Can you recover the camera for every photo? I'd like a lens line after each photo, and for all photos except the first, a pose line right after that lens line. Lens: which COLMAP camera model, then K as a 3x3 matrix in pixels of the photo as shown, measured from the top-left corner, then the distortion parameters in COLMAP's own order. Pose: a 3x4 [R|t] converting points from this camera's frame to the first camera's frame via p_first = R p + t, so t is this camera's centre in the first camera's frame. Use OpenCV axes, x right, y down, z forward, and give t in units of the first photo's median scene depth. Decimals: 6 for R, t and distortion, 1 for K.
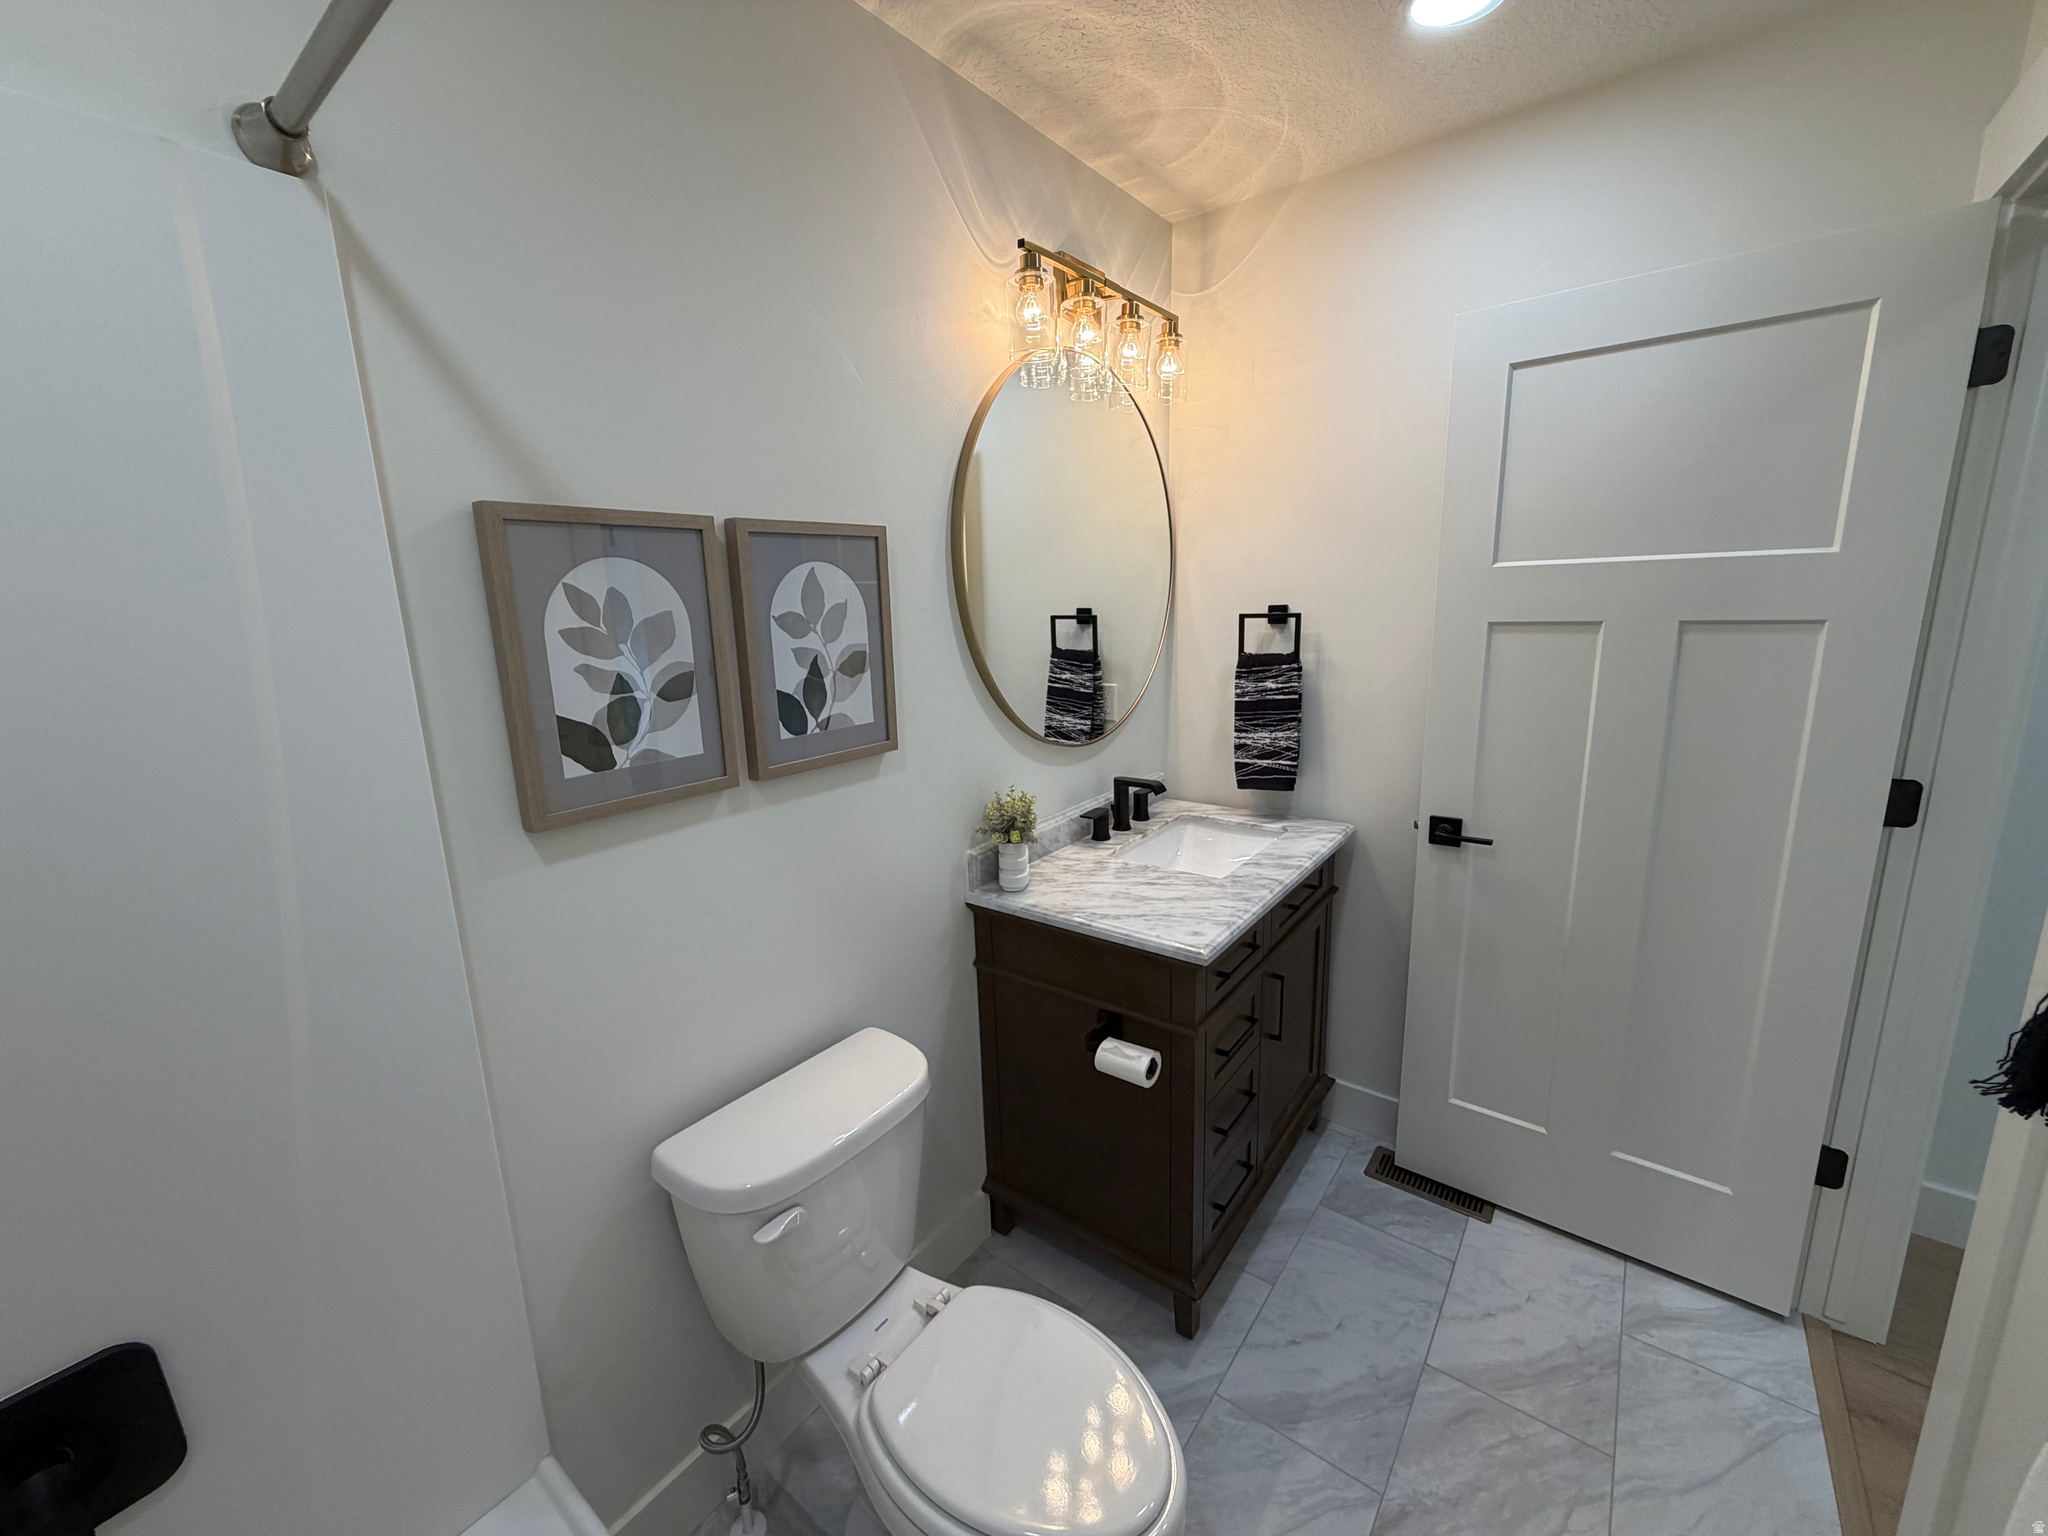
lens RADIAL K [[809.0, 0, 1024.0], [0, 809.0, 768.0], [0, 0, 1]] dist [0.000365, 0.000022]
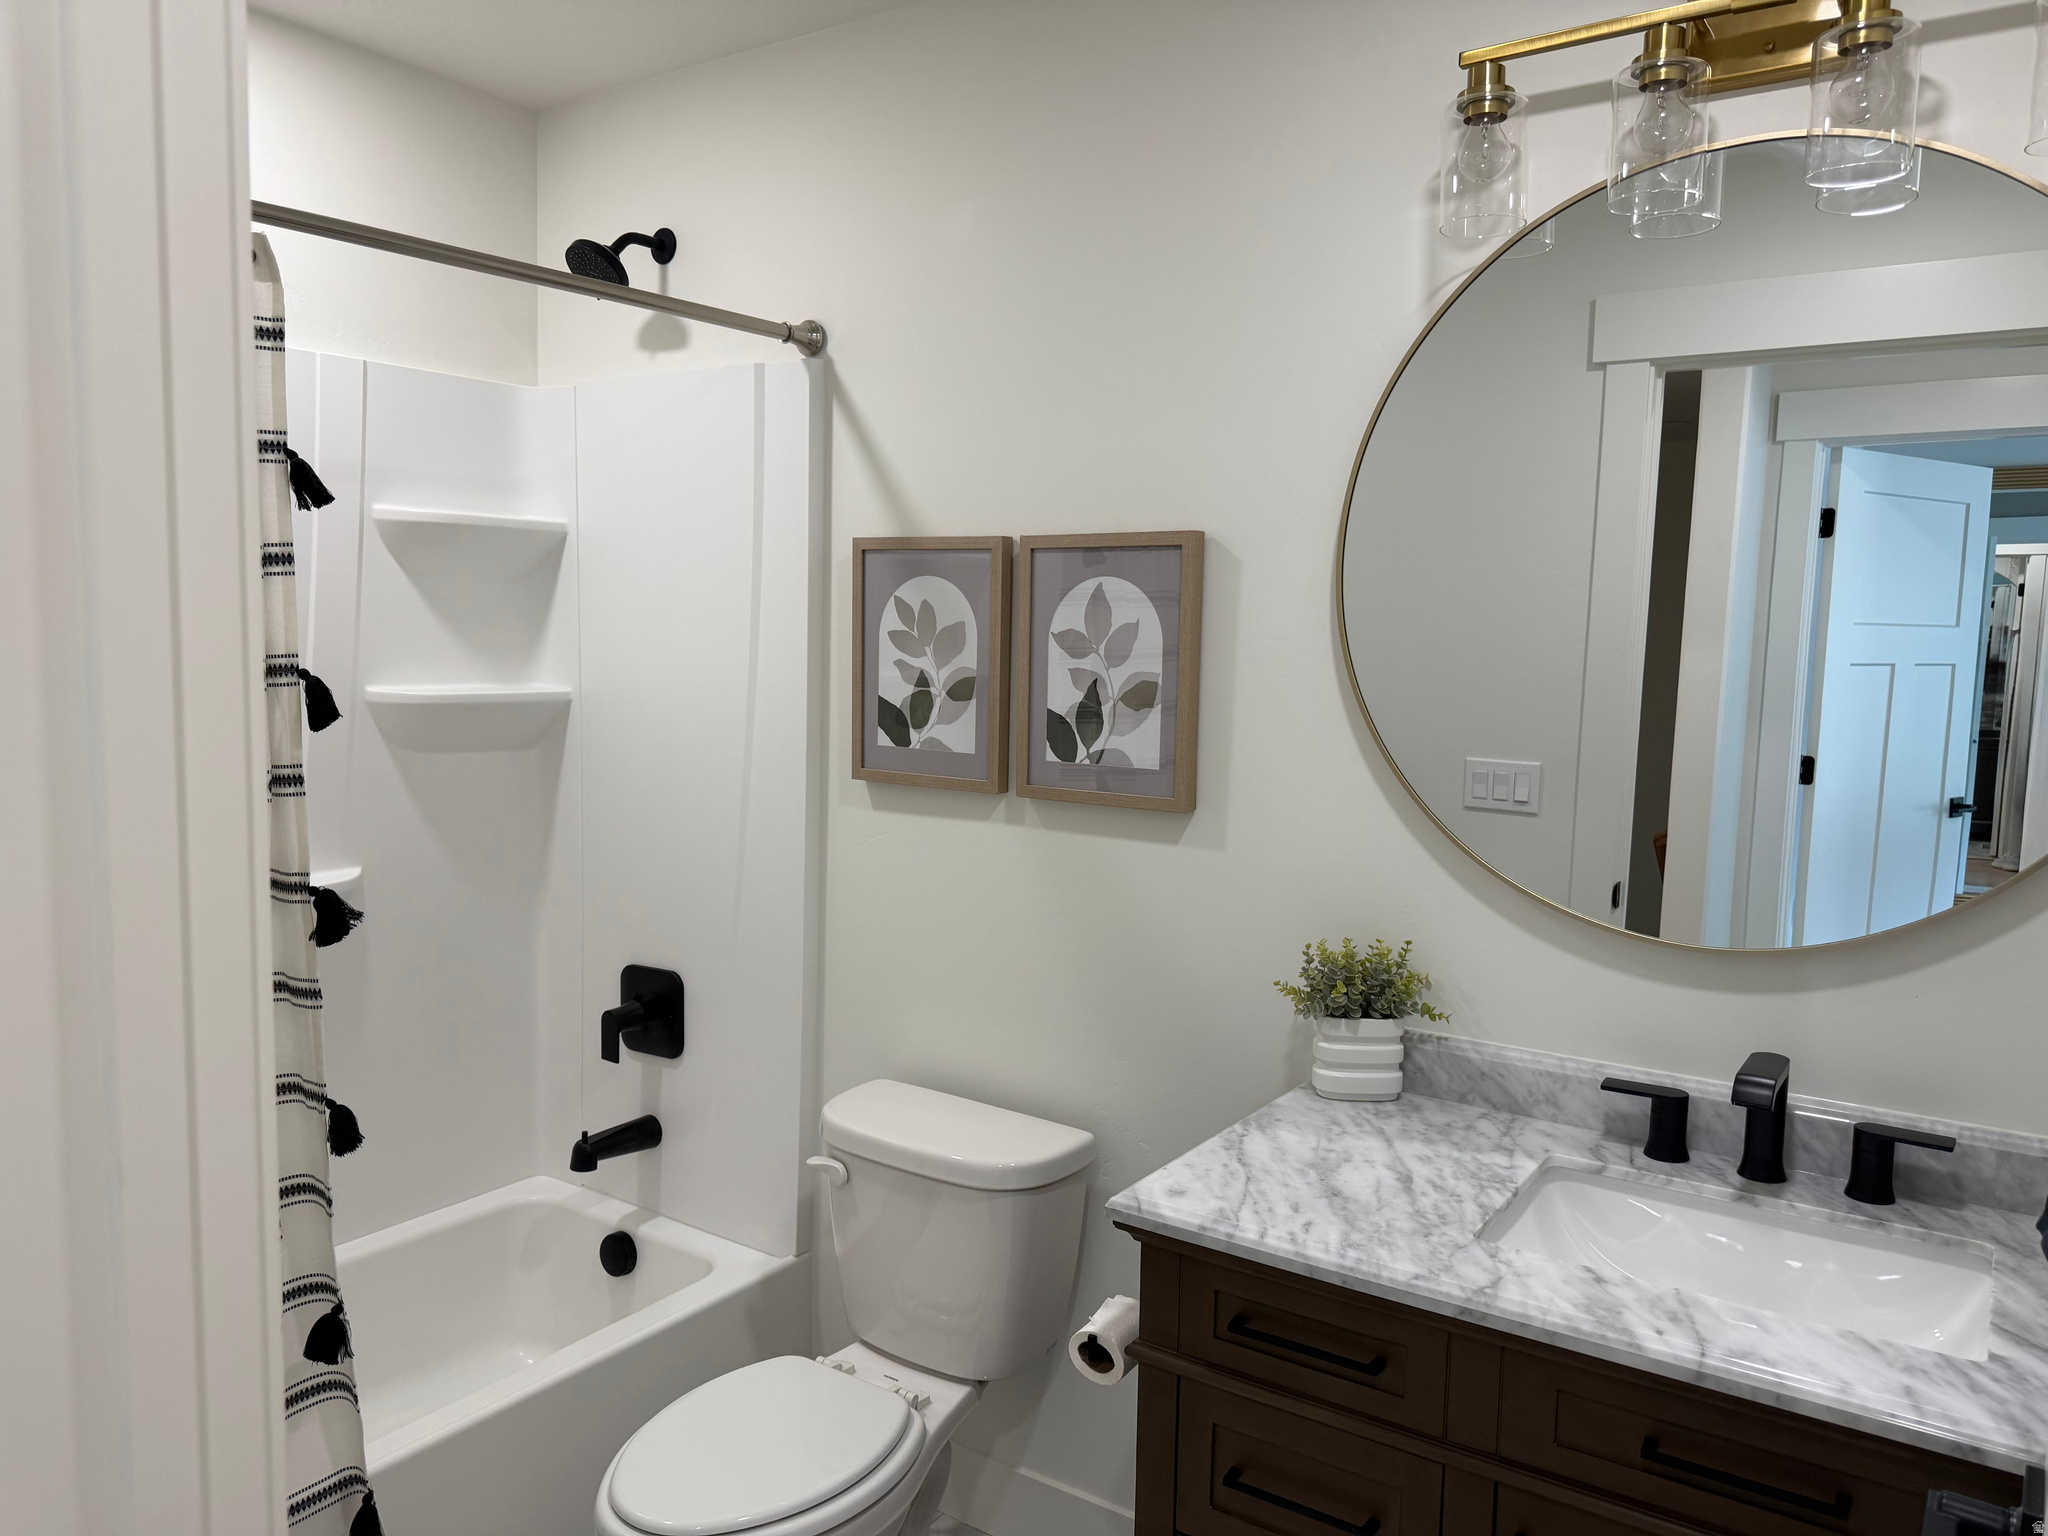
lens RADIAL K [[1443.2, 0, 1024.0], [0, 1443.2, 768.0], [0, 0, 1]] dist [0.094742, -0.138275]
pose [[0.055716, 0.130567, -0.989873, 1.375940], [-0.233990, 0.965511, 0.114183, -0.213912], [0.970641, 0.225259, 0.084345, 0.831060]]
